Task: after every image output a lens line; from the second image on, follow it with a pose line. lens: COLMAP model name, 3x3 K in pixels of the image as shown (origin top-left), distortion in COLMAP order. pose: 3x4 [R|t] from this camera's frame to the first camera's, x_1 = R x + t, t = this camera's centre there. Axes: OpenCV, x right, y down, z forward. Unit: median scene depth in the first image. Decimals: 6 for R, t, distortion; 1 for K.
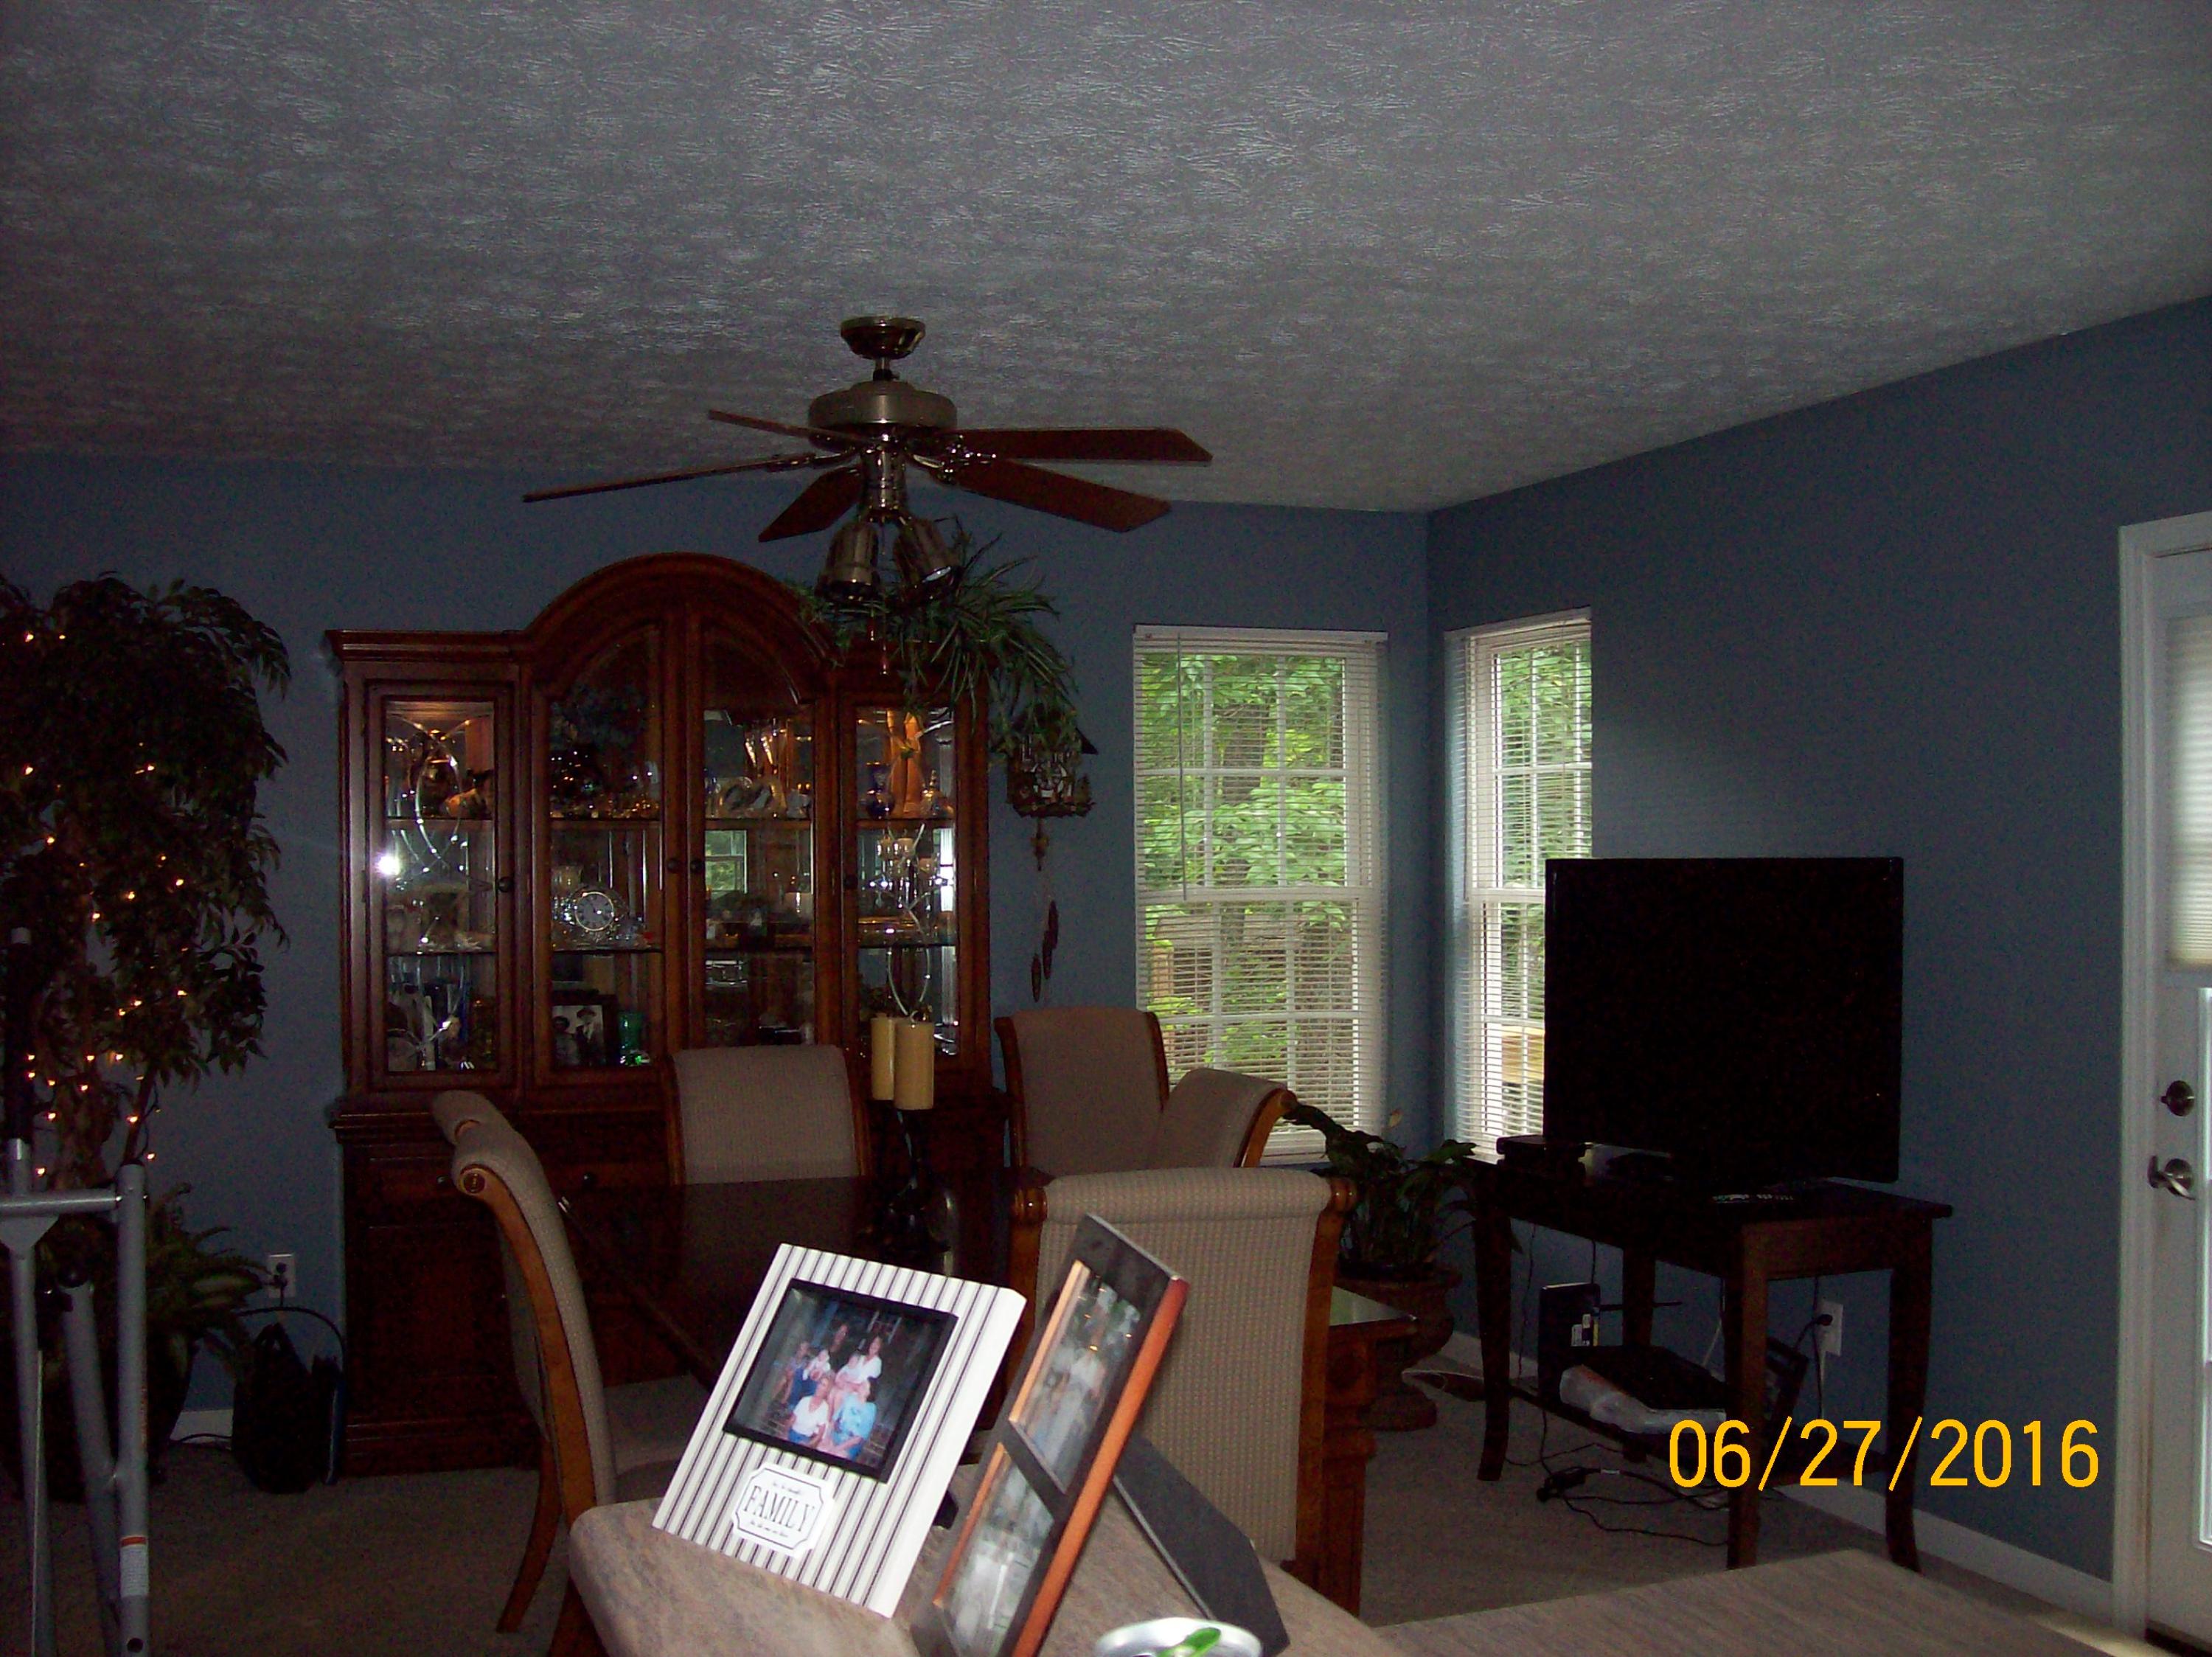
lens RADIAL K [[2295.9, 0, 1106.0], [0, 2295.9, 828.5], [0, 0, 1]] dist [-0.128676, 0.009668]
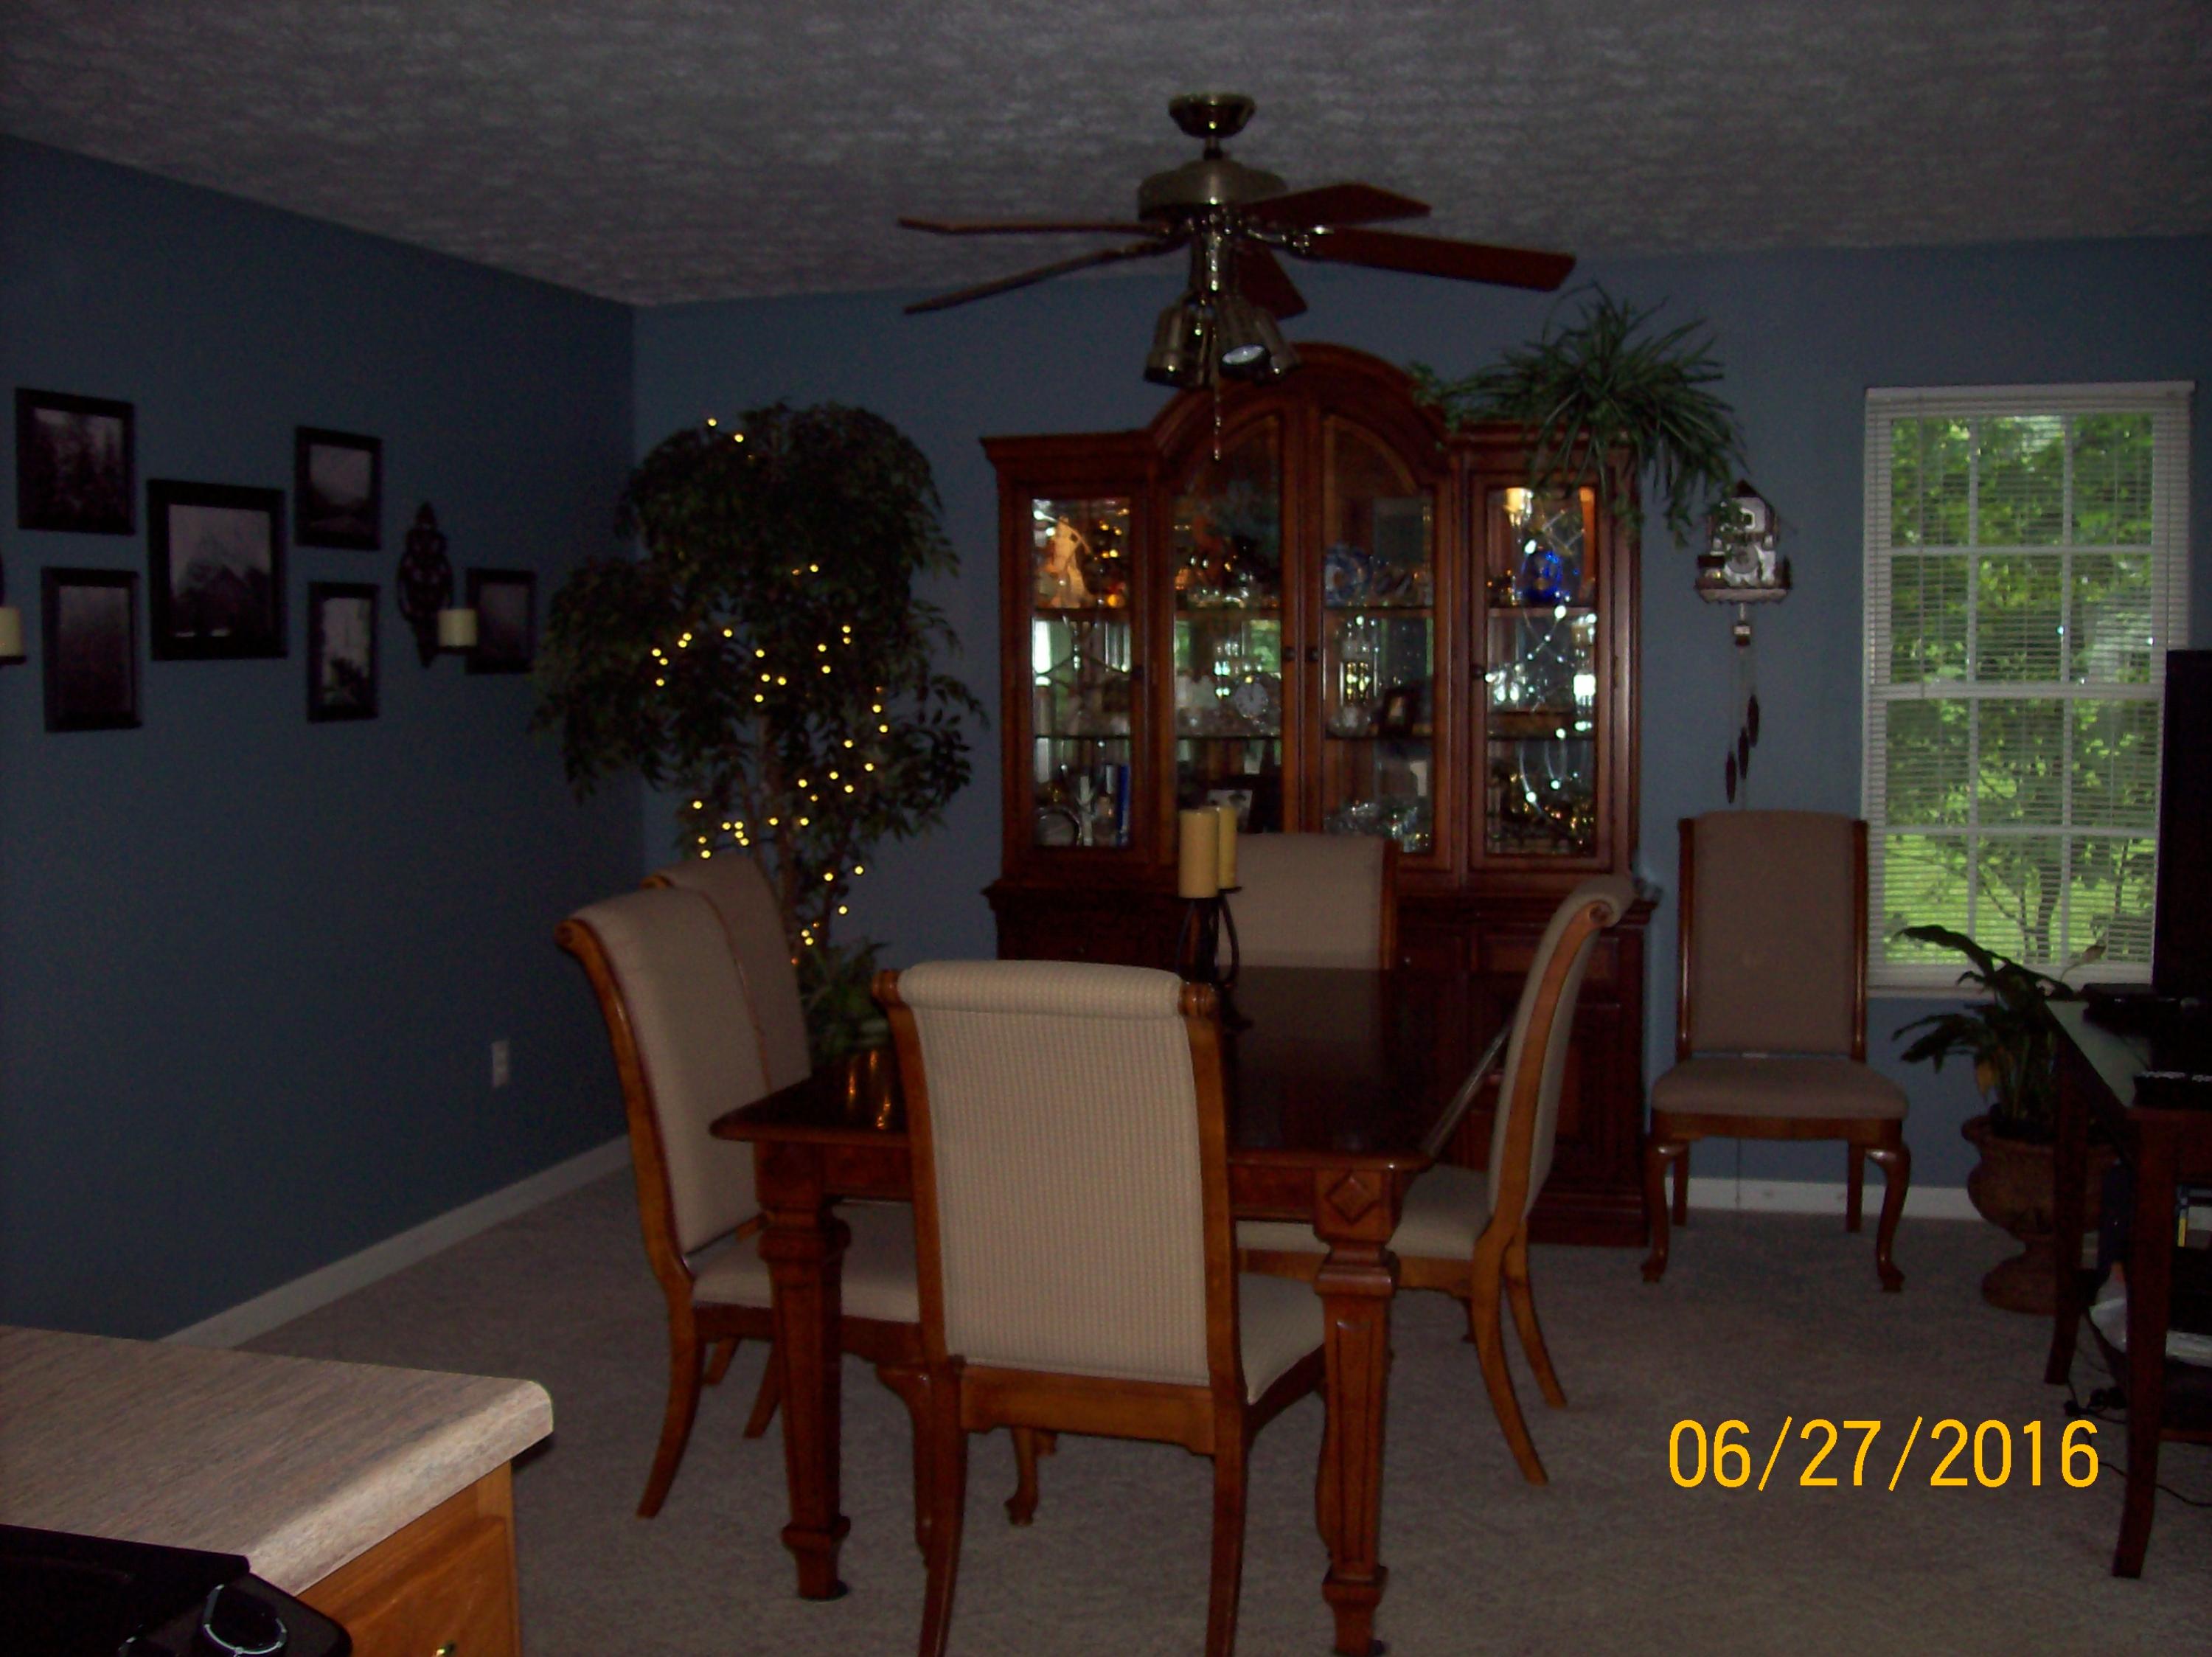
lens RADIAL K [[2301.3, 0, 1106.0], [0, 2301.3, 828.5], [0, 0, 1]] dist [-0.062132, 0.015492]
pose [[0.842300, 0.042268, -0.537349, 0.309631], [0.007021, 0.995976, 0.089349, 0.001134], [0.538963, -0.079032, 0.838613, 0.096305]]
